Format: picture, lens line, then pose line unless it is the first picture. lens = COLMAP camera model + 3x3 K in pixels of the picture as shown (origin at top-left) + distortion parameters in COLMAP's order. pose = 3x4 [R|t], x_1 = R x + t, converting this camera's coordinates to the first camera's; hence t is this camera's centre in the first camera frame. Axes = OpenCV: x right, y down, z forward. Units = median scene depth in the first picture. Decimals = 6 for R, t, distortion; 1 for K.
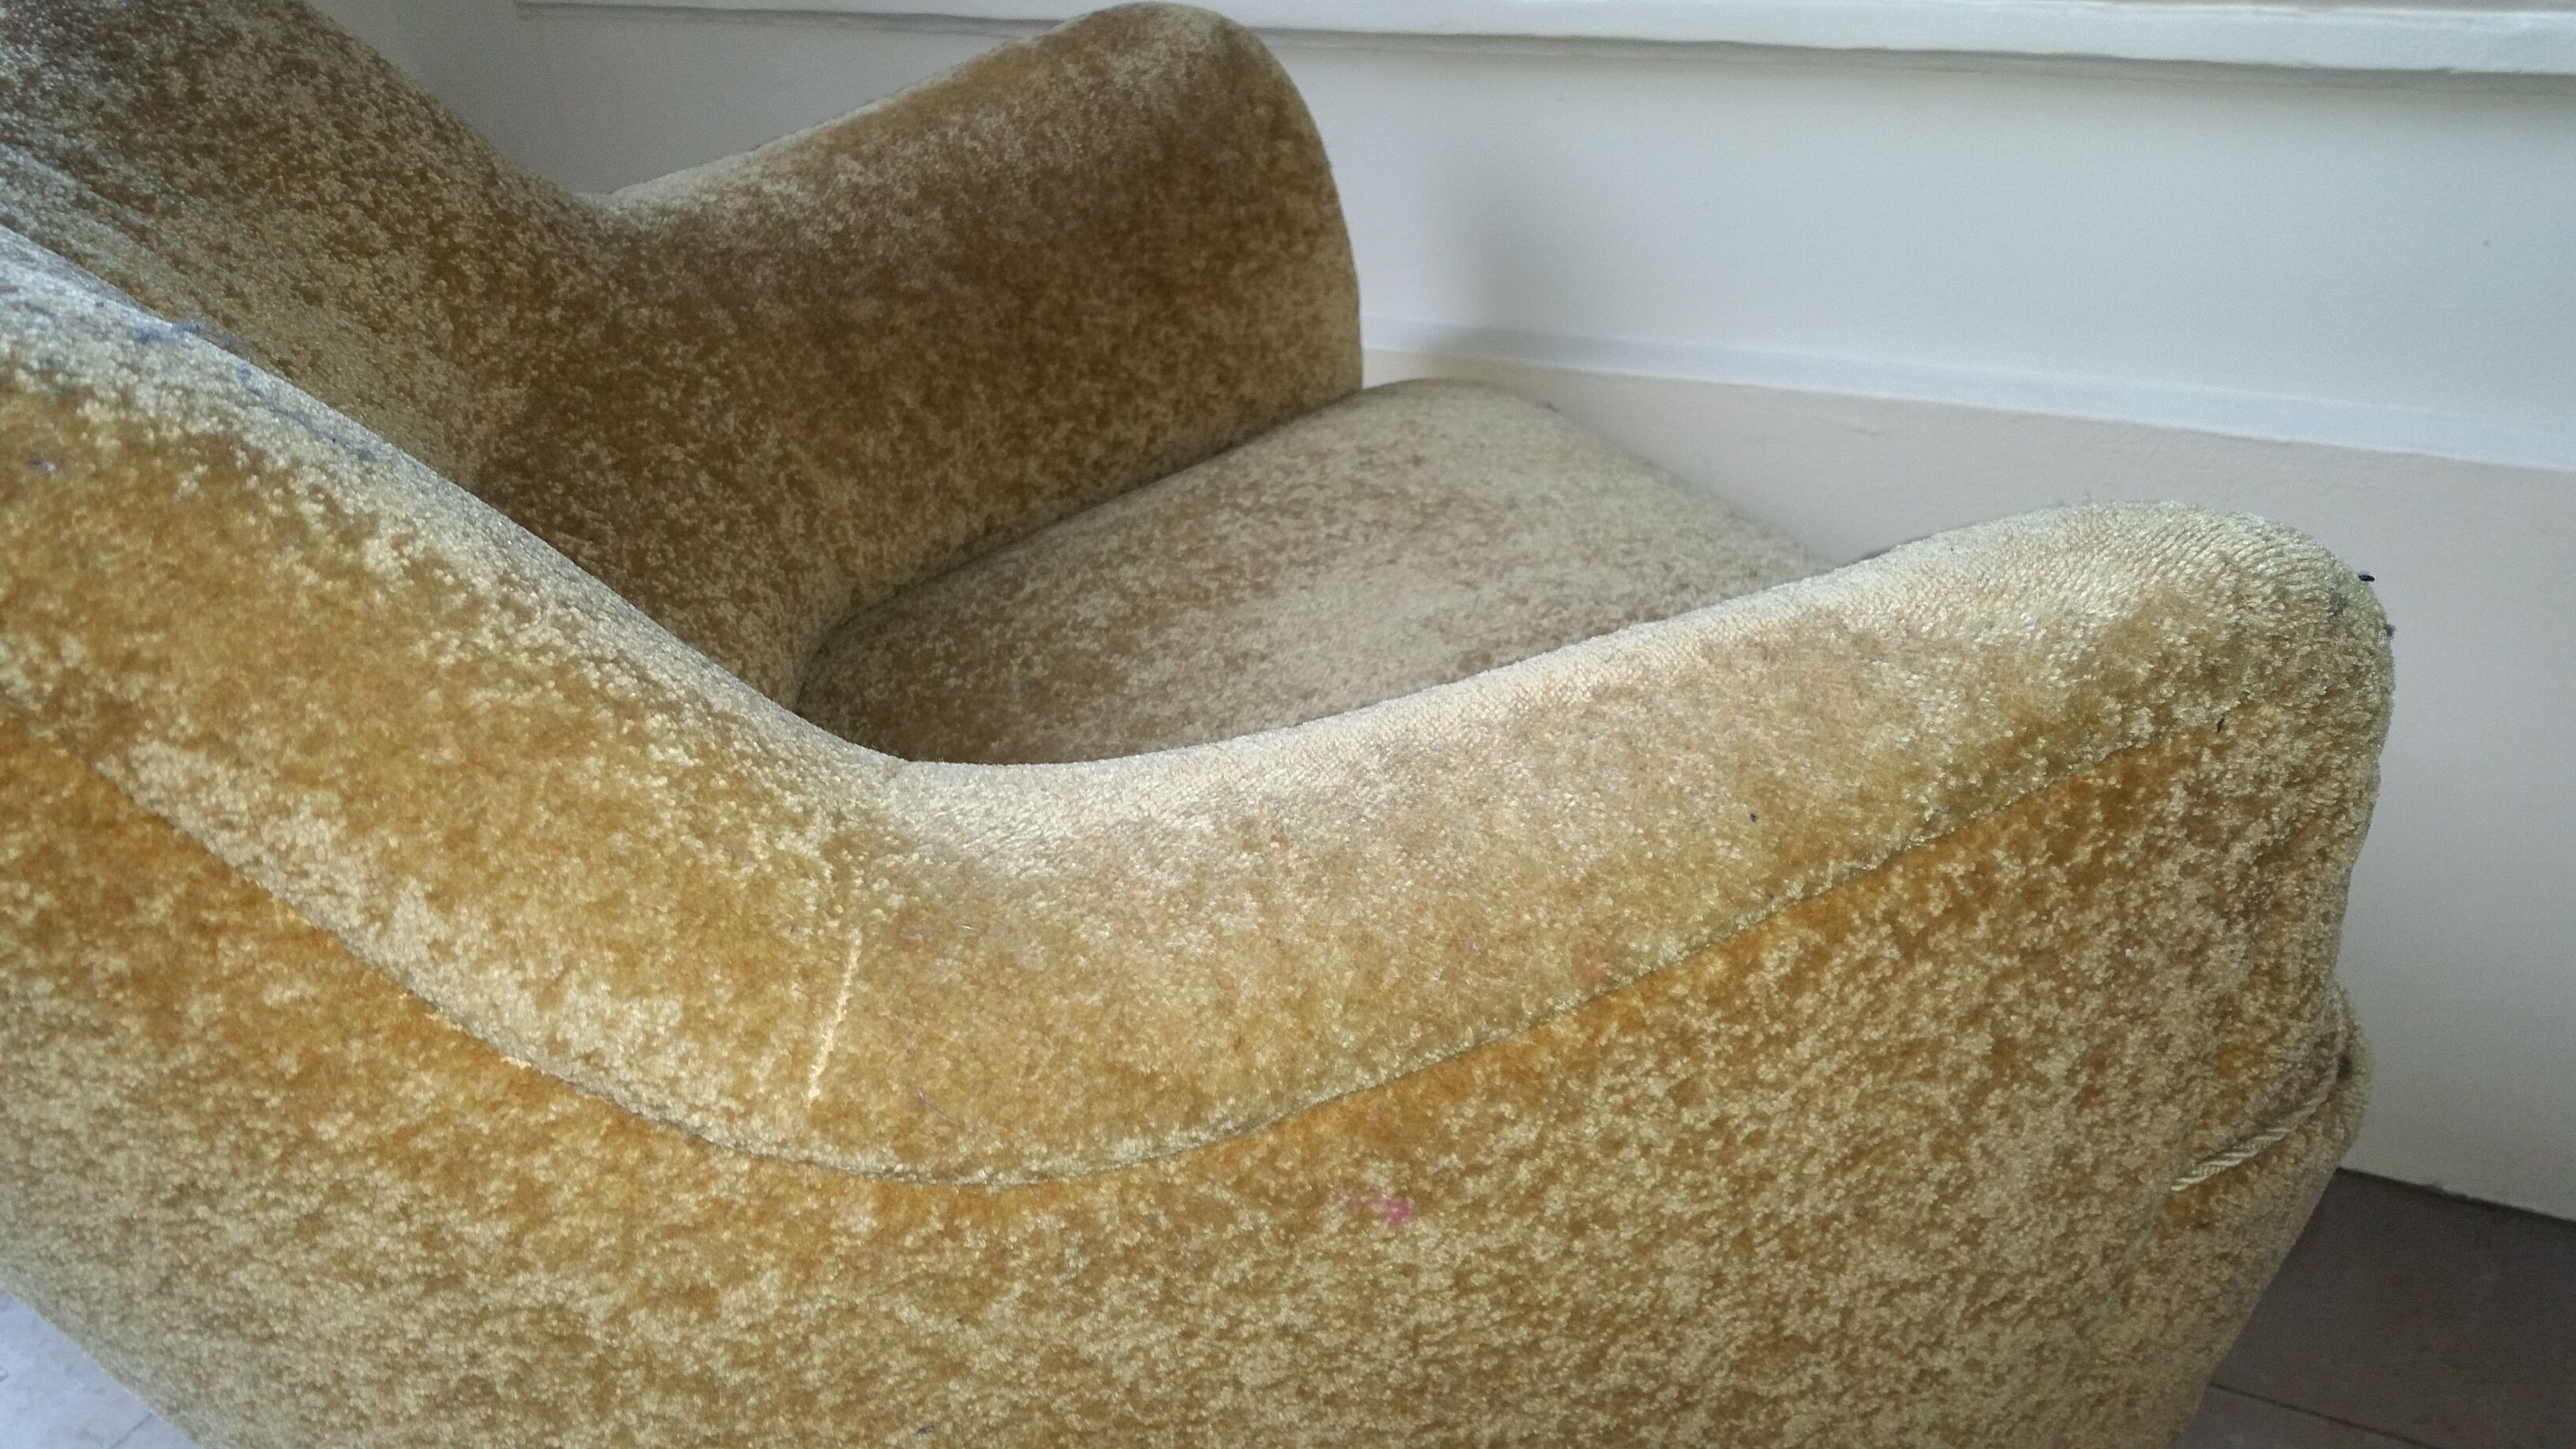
lens RADIAL K [[2122.3, 0, 1288.0], [0, 2122.3, 724.5], [0, 0, 1]] dist [-0.005018, -0.003229]
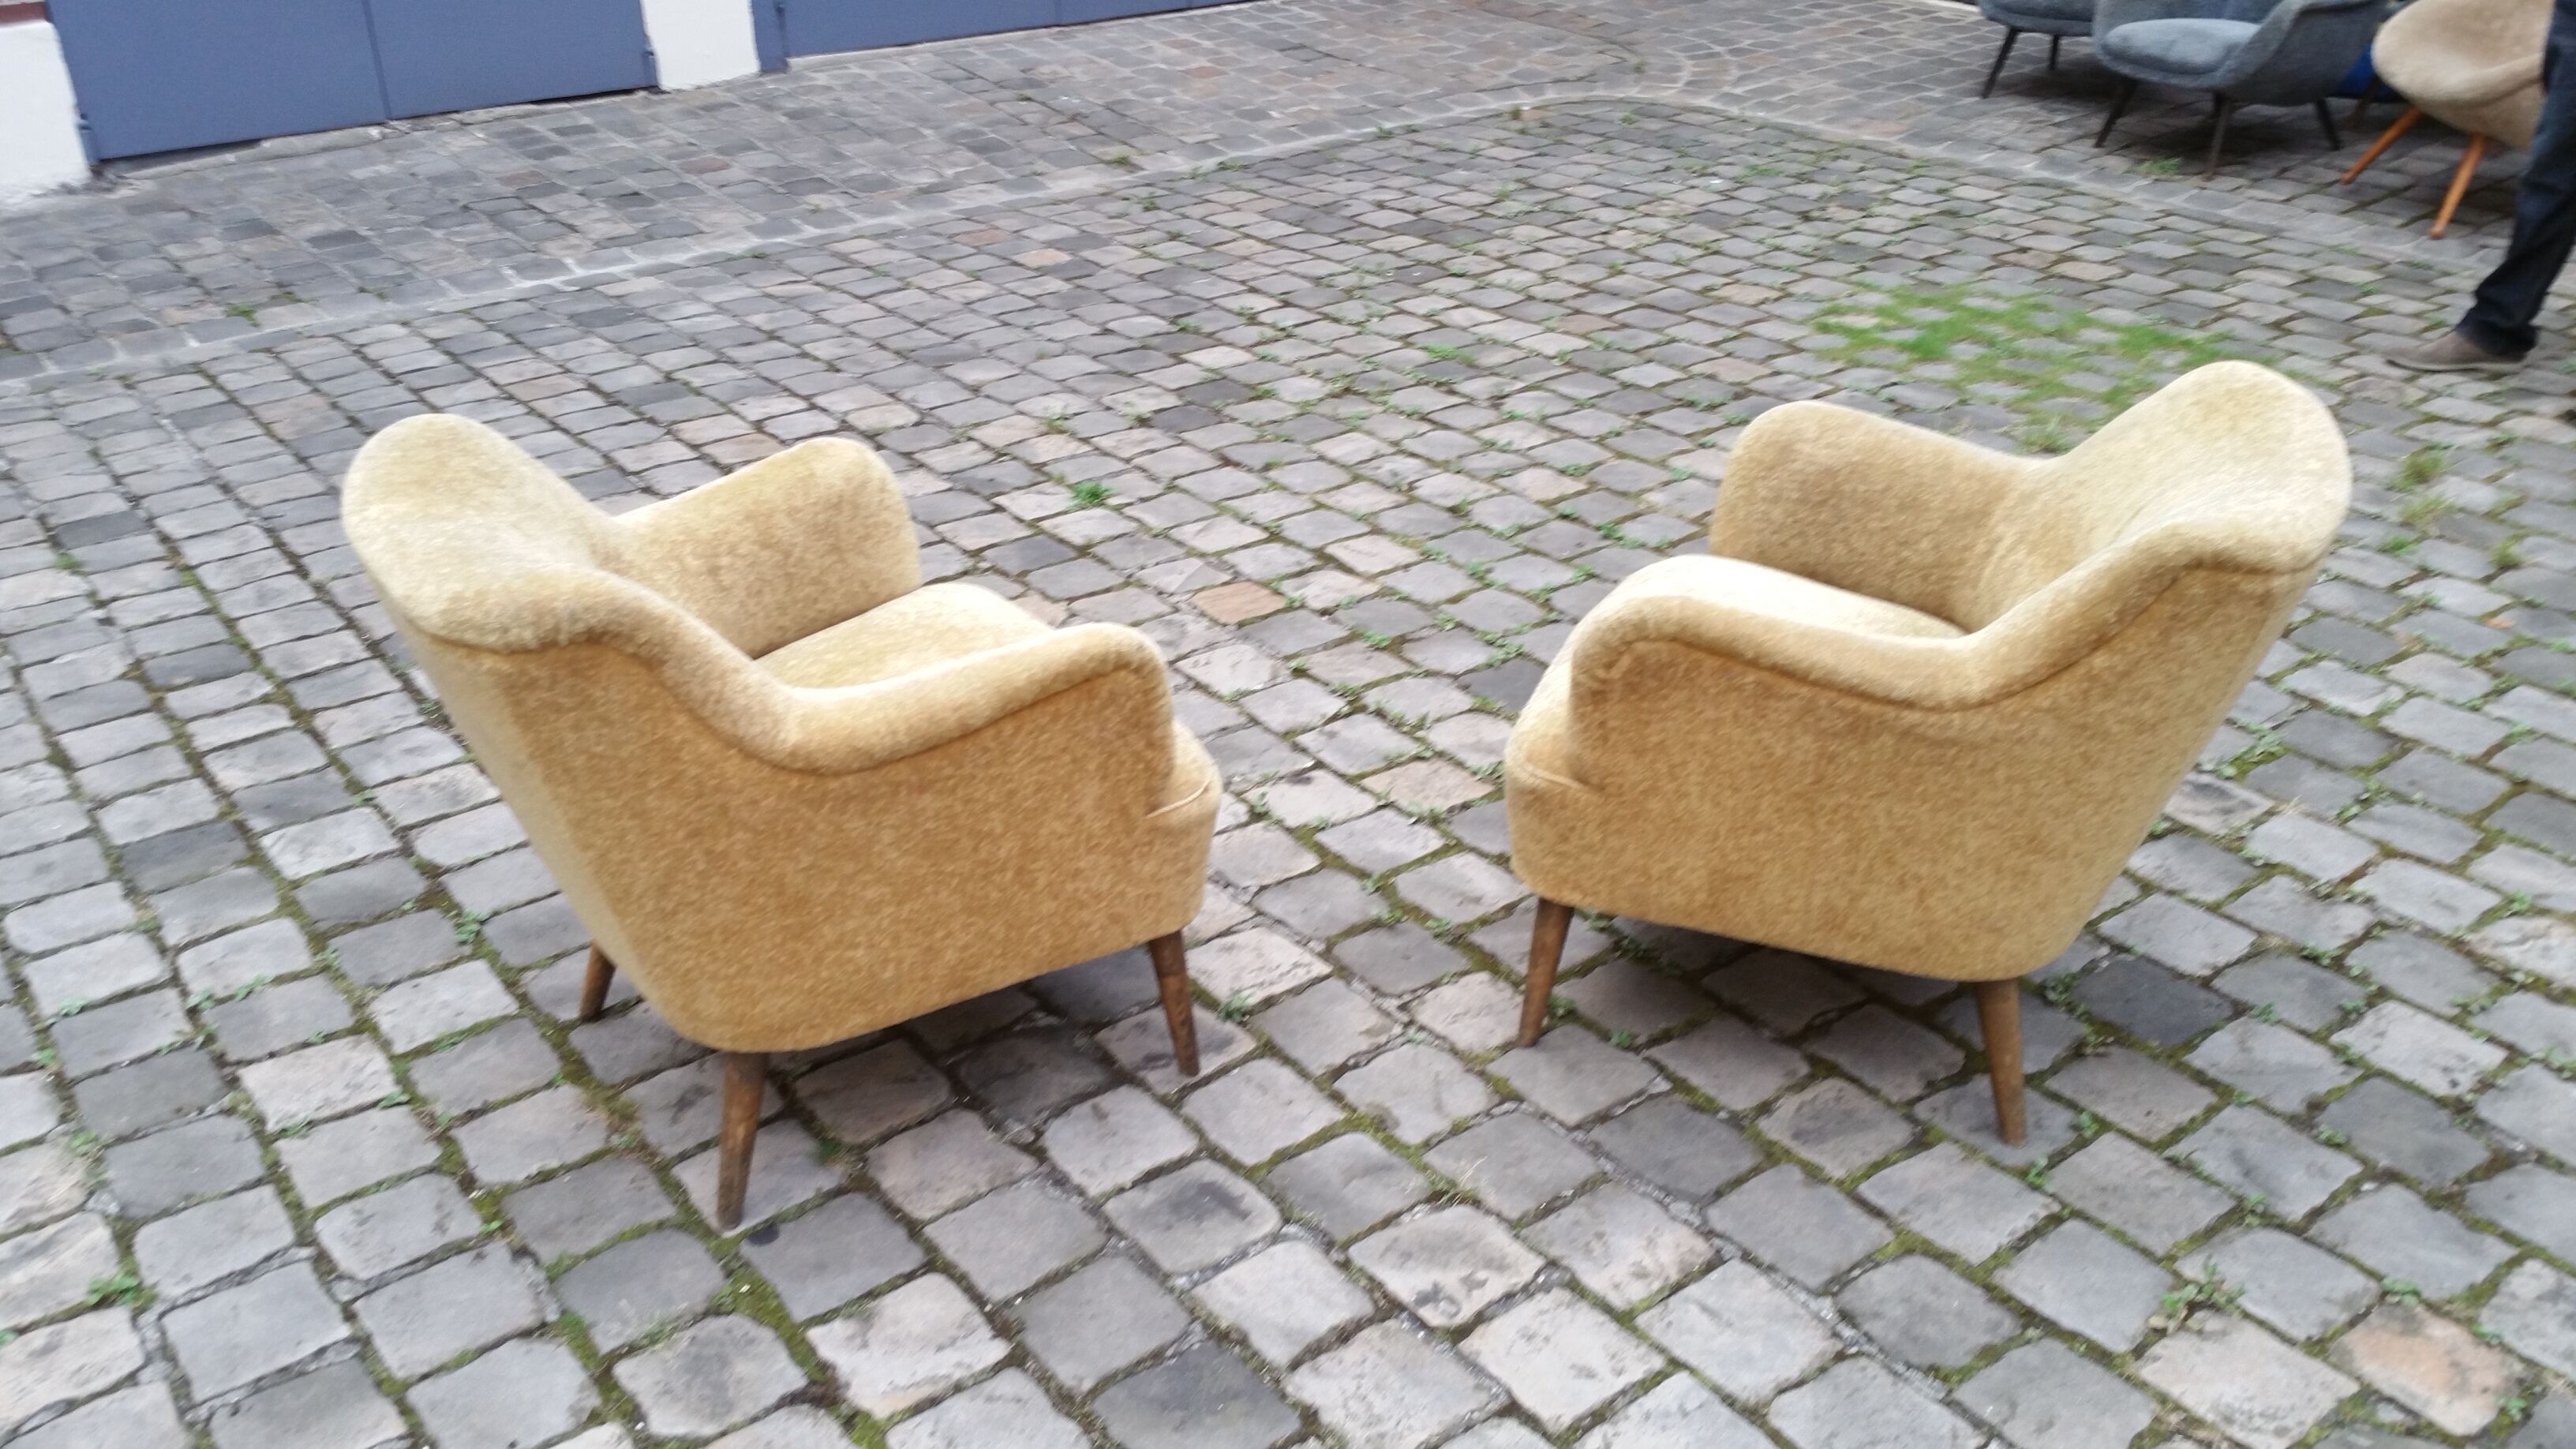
lens RADIAL K [[2122.3, 0, 1288.0], [0, 2122.3, 724.5], [0, 0, 1]] dist [-0.005018, -0.003229]
pose [[0.981426, -0.017226, 0.191065, -0.031030], [0.030776, 0.997198, -0.068176, 0.343825], [-0.189356, 0.072790, 0.979207, -2.794767]]
